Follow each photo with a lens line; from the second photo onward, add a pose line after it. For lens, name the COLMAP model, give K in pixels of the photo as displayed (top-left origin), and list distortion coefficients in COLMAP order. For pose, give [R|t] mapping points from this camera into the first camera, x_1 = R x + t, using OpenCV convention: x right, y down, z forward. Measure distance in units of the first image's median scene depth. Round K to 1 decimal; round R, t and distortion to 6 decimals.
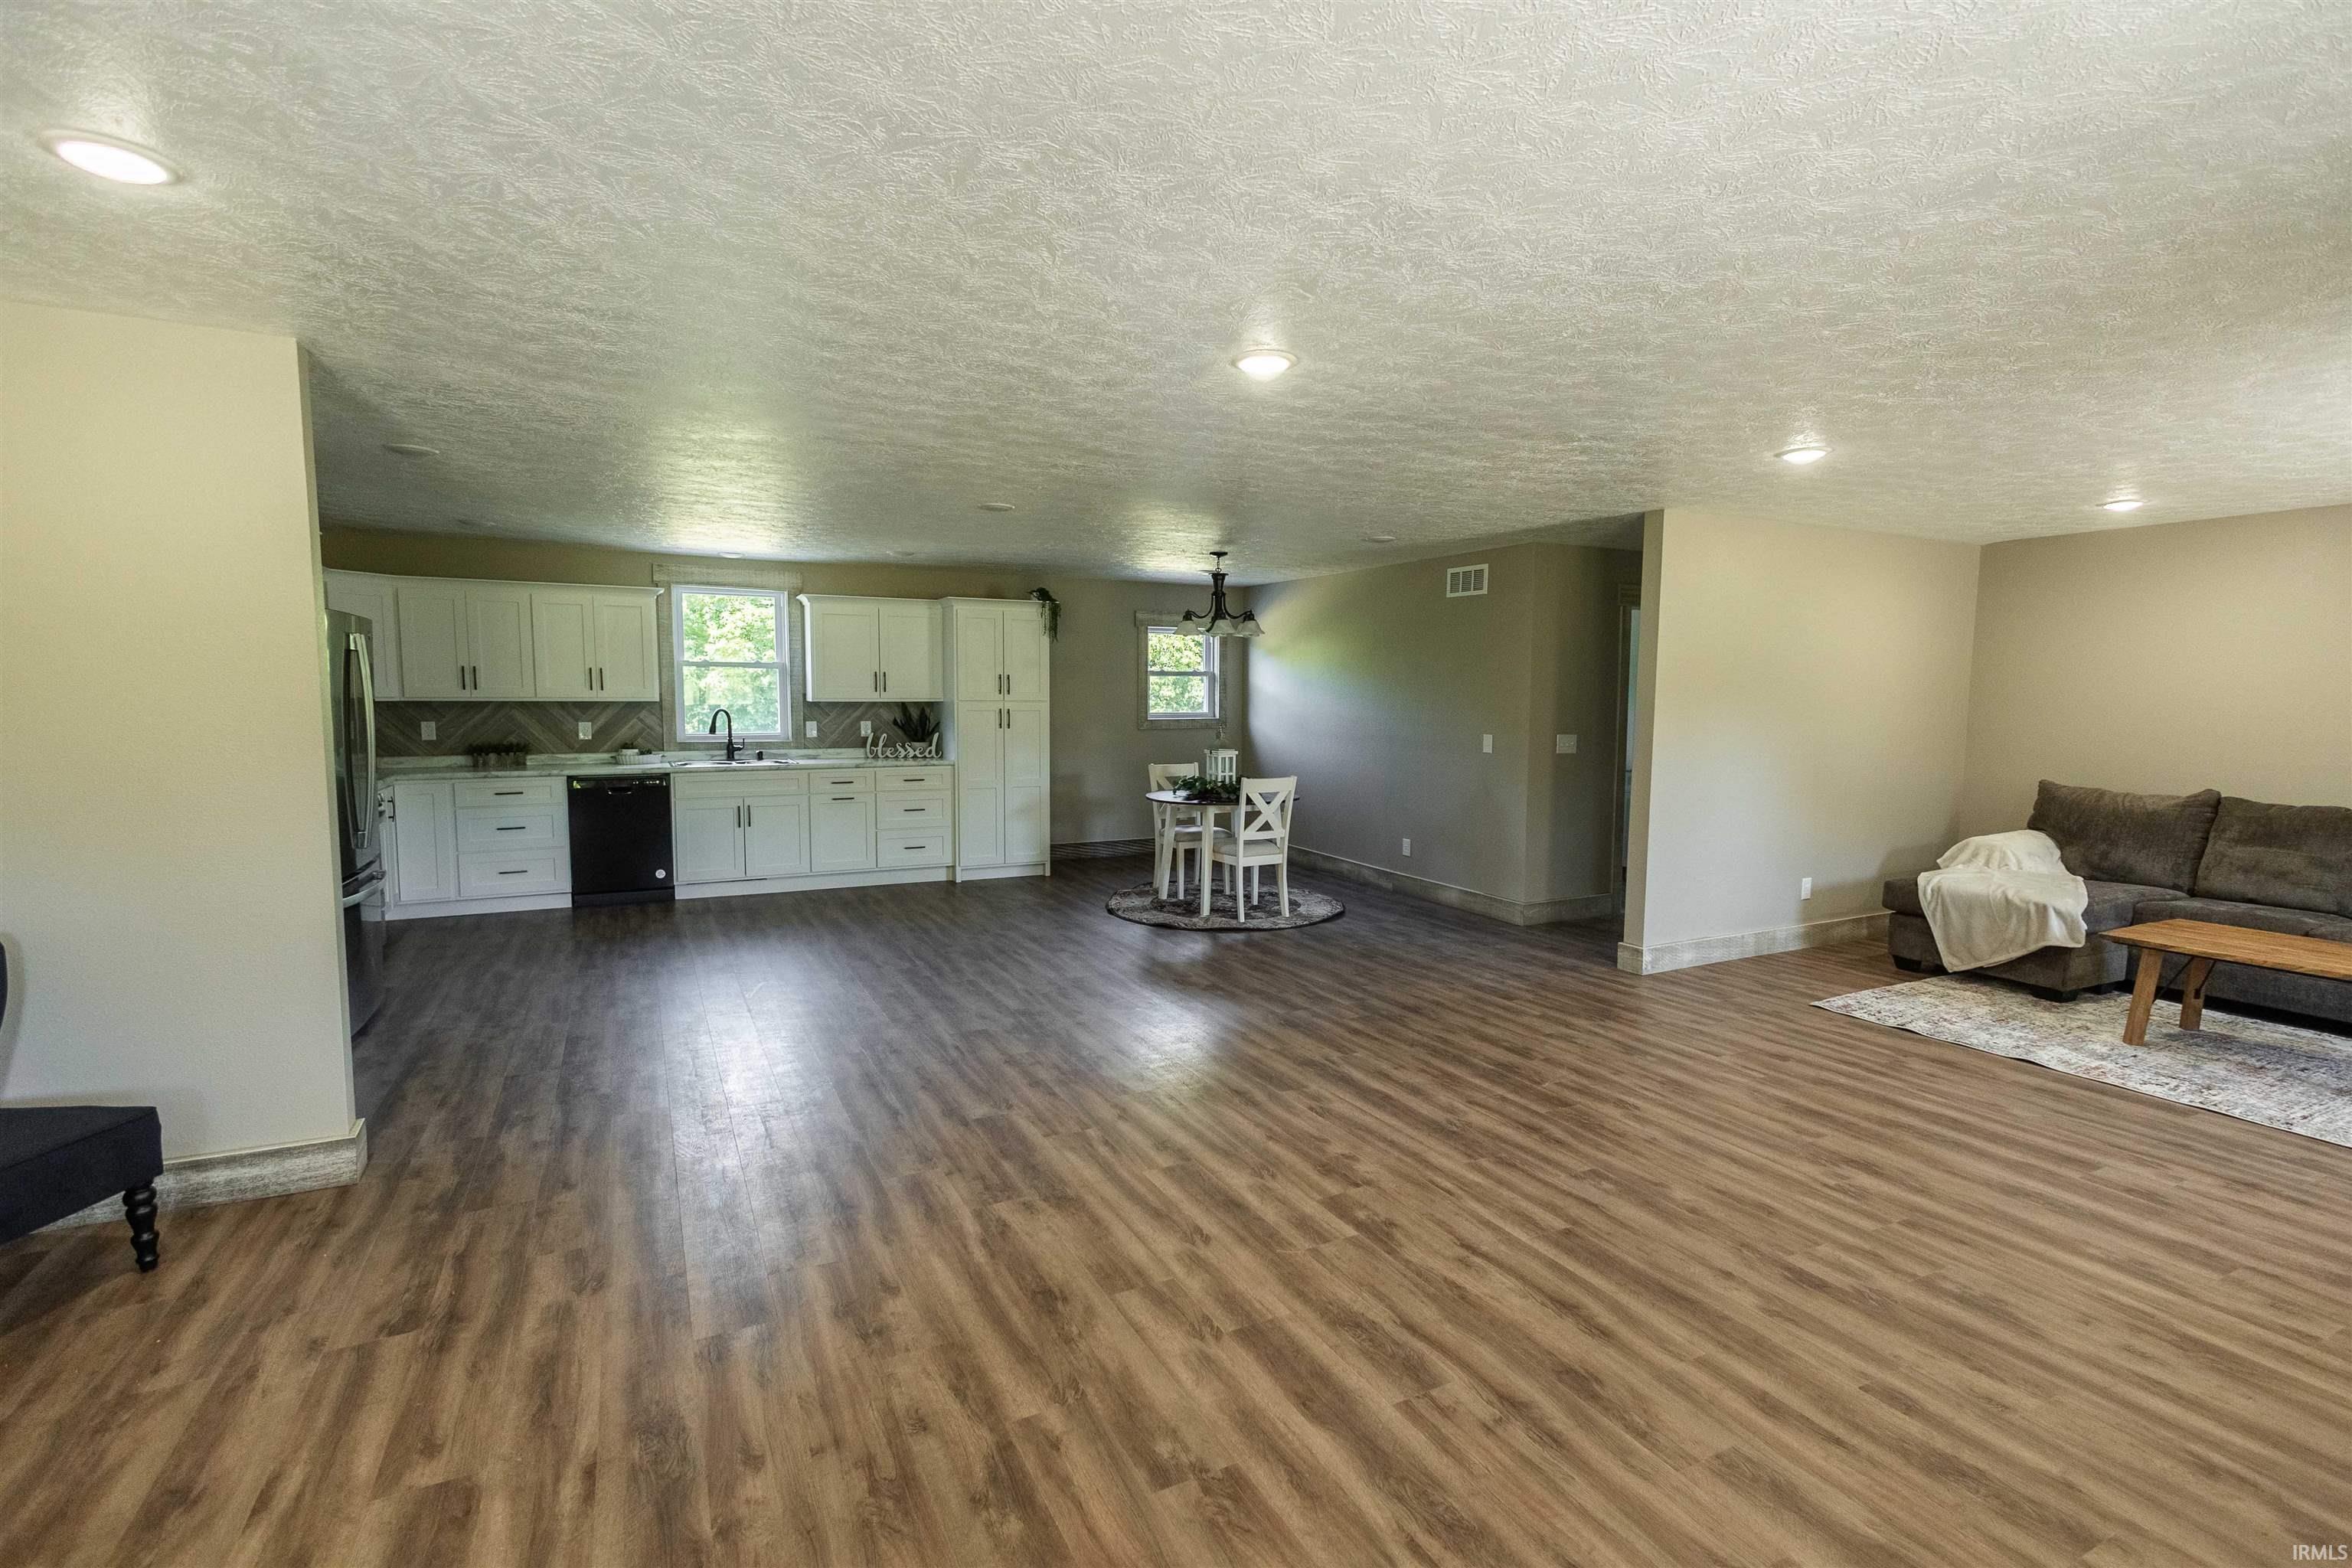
lens RADIAL K [[1081.2, 0, 1182.2], [0, 1081.2, 789.9], [0, 0, 1]] dist [0.020598, -0.006915]
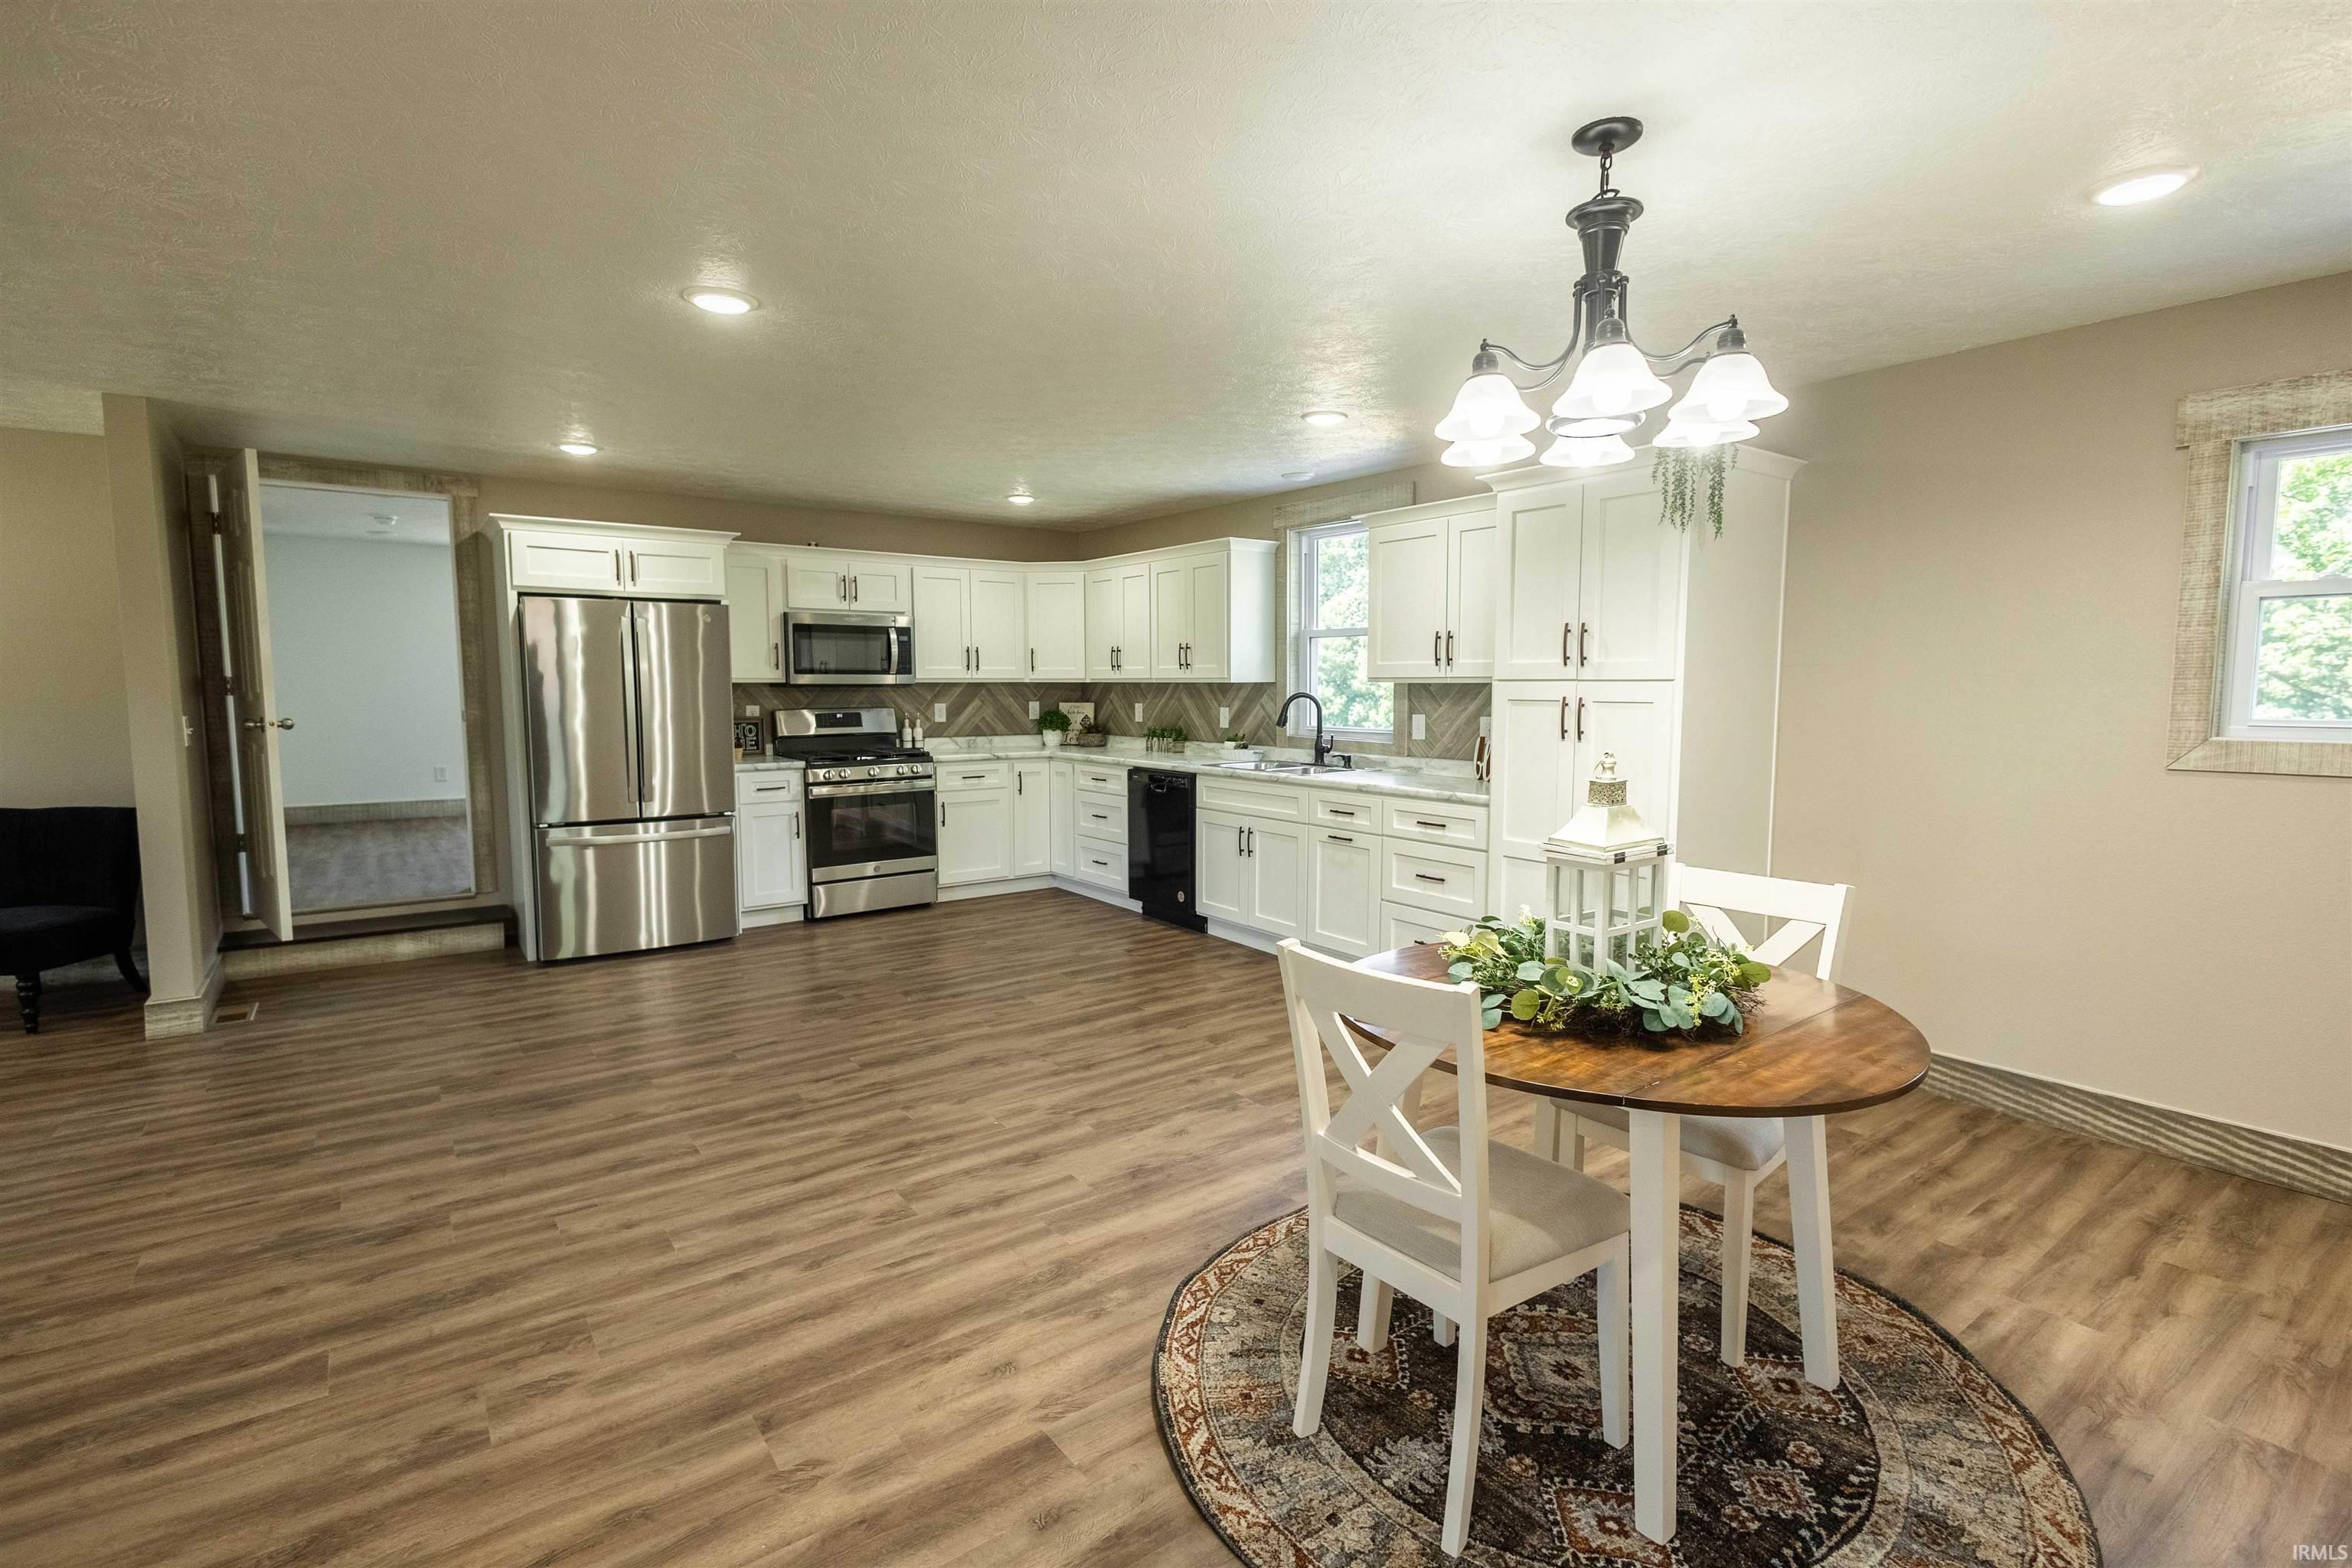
lens RADIAL K [[1077.6, 0, 1170.1], [0, 1077.6, 784.0], [0, 0, 1]] dist [0.013674, -0.004309]
pose [[0.160599, 0.088717, -0.983025, 0.298844], [-0.087297, 0.993326, 0.075384, -0.064910], [0.983152, 0.073708, 0.167272, 0.846499]]
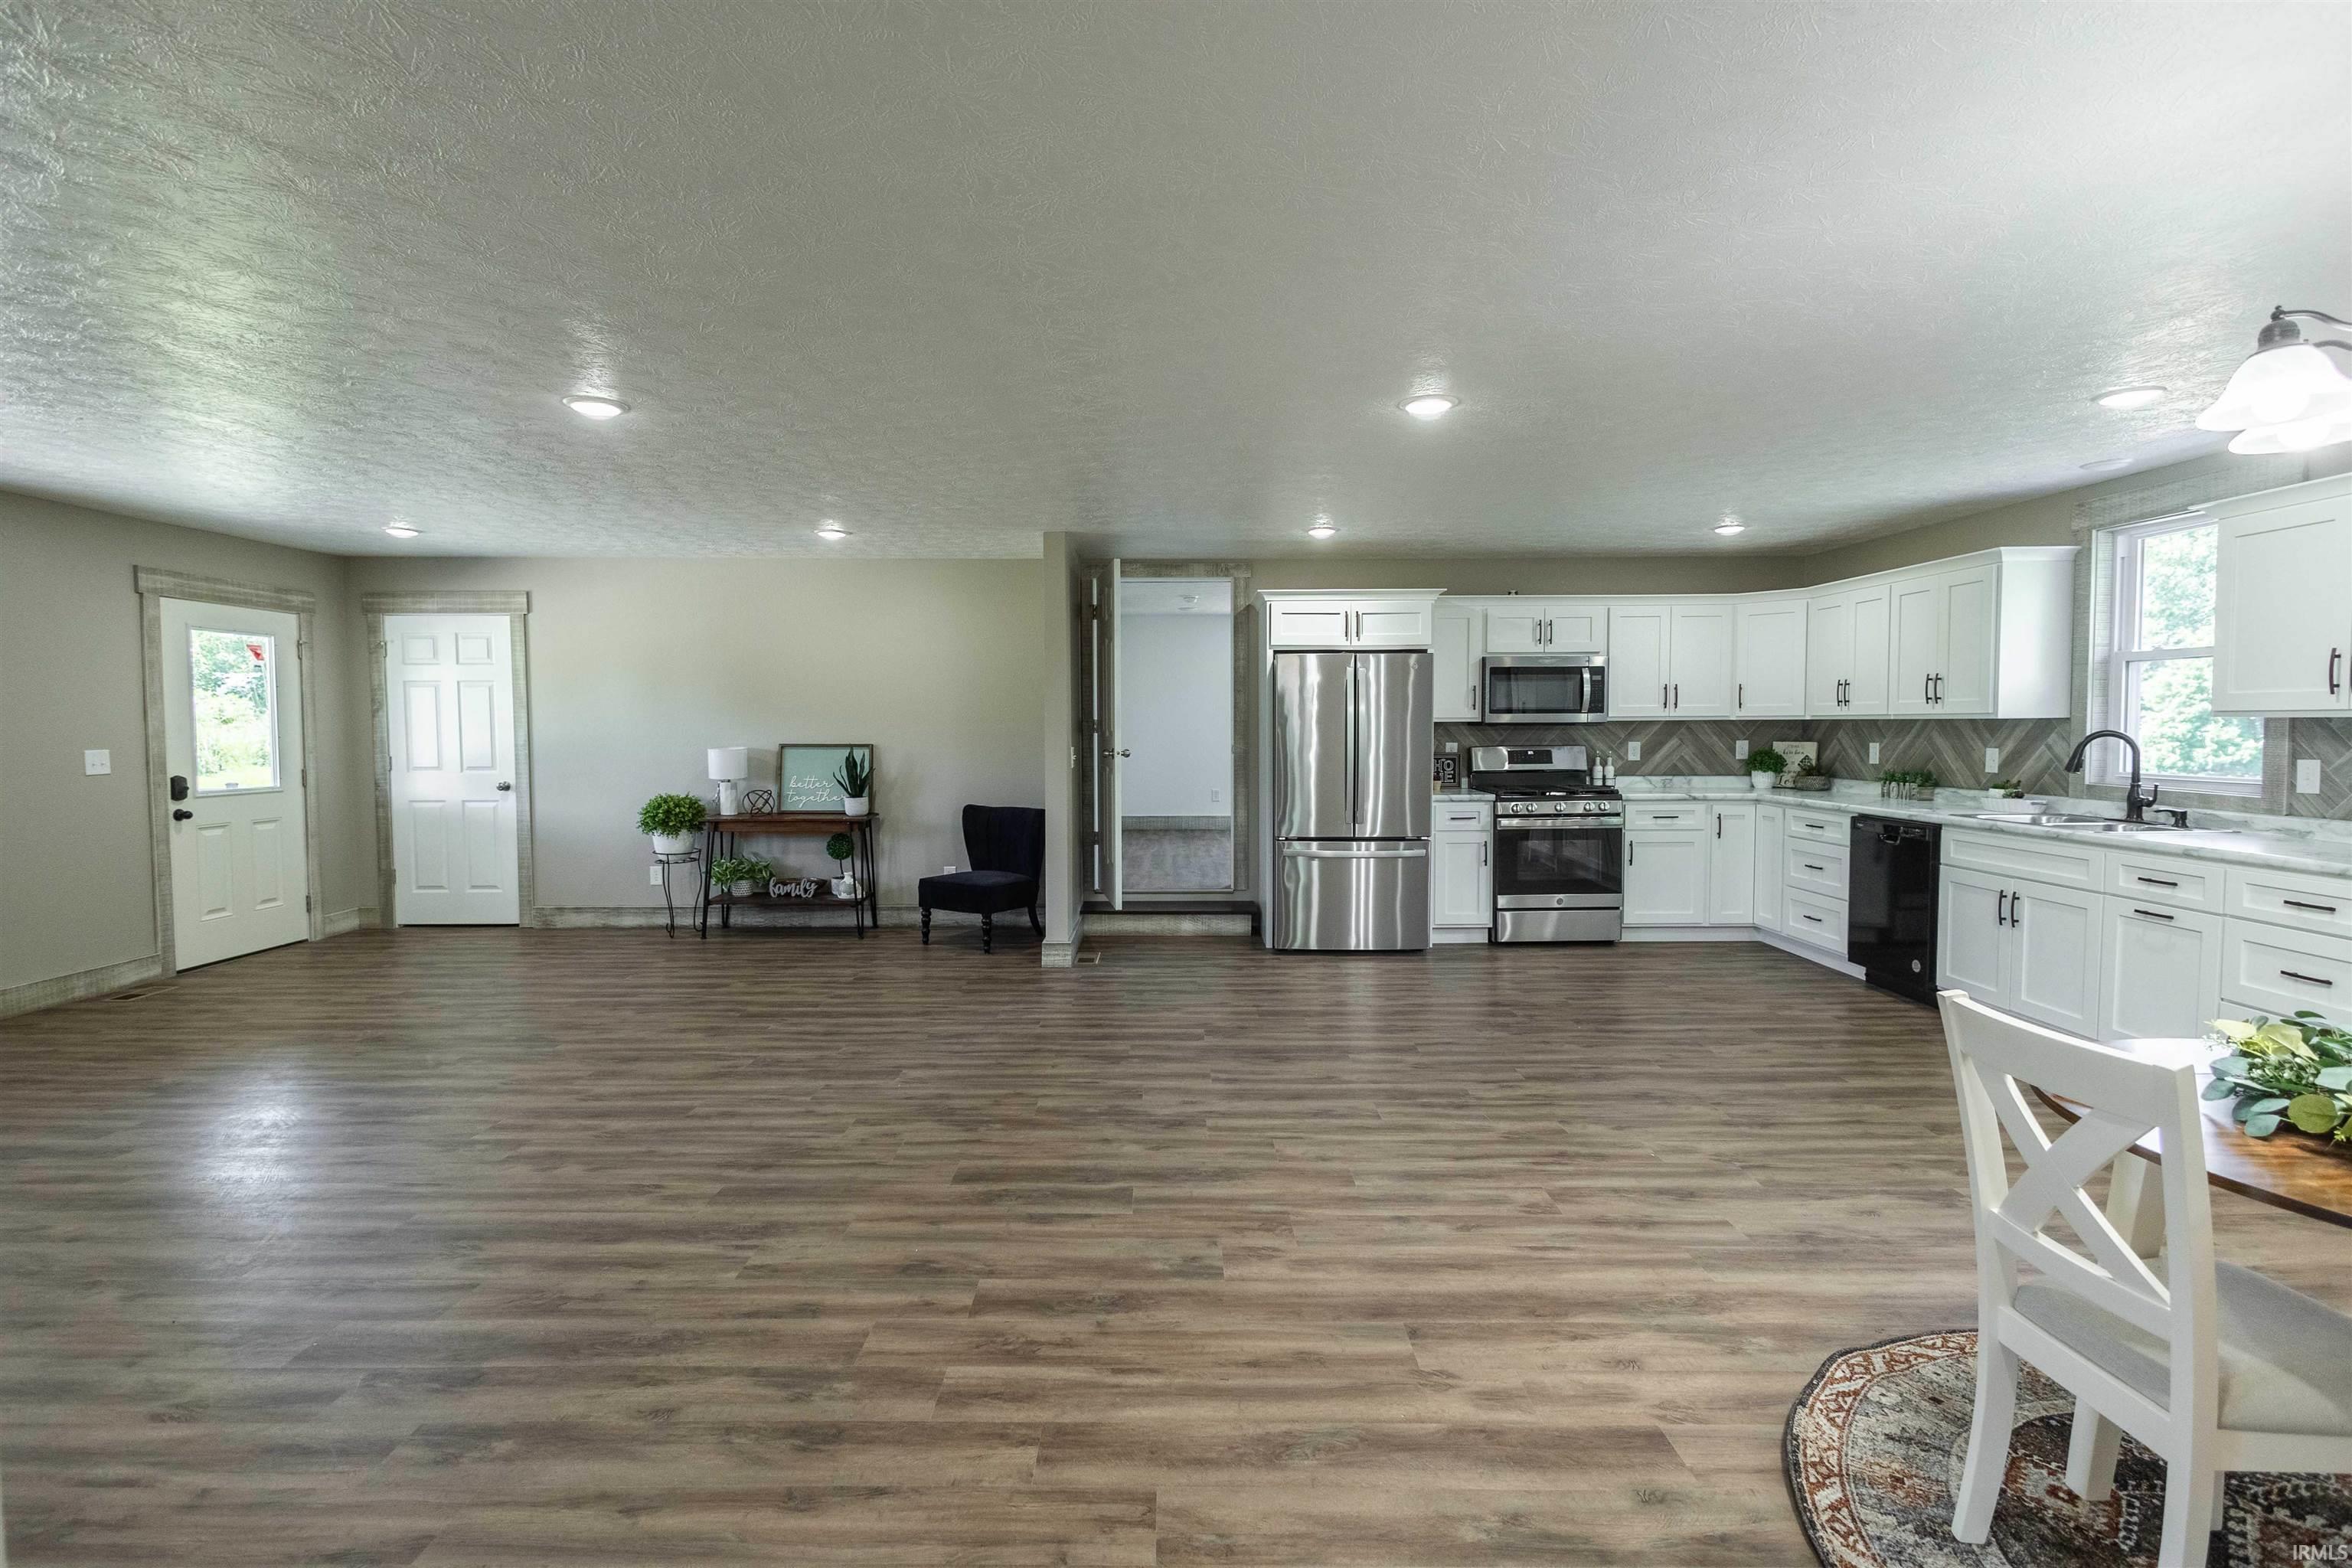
lens RADIAL K [[1074.9, 0, 1182.2], [0, 1074.9, 780.2], [0, 0, 1]] dist [0.014063, 0.001197]
pose [[-0.447062, 0.045818, -0.893329, 0.345829], [-0.076812, 0.993032, 0.089371, -0.066497], [0.891199, 0.108572, -0.440427, 0.867672]]
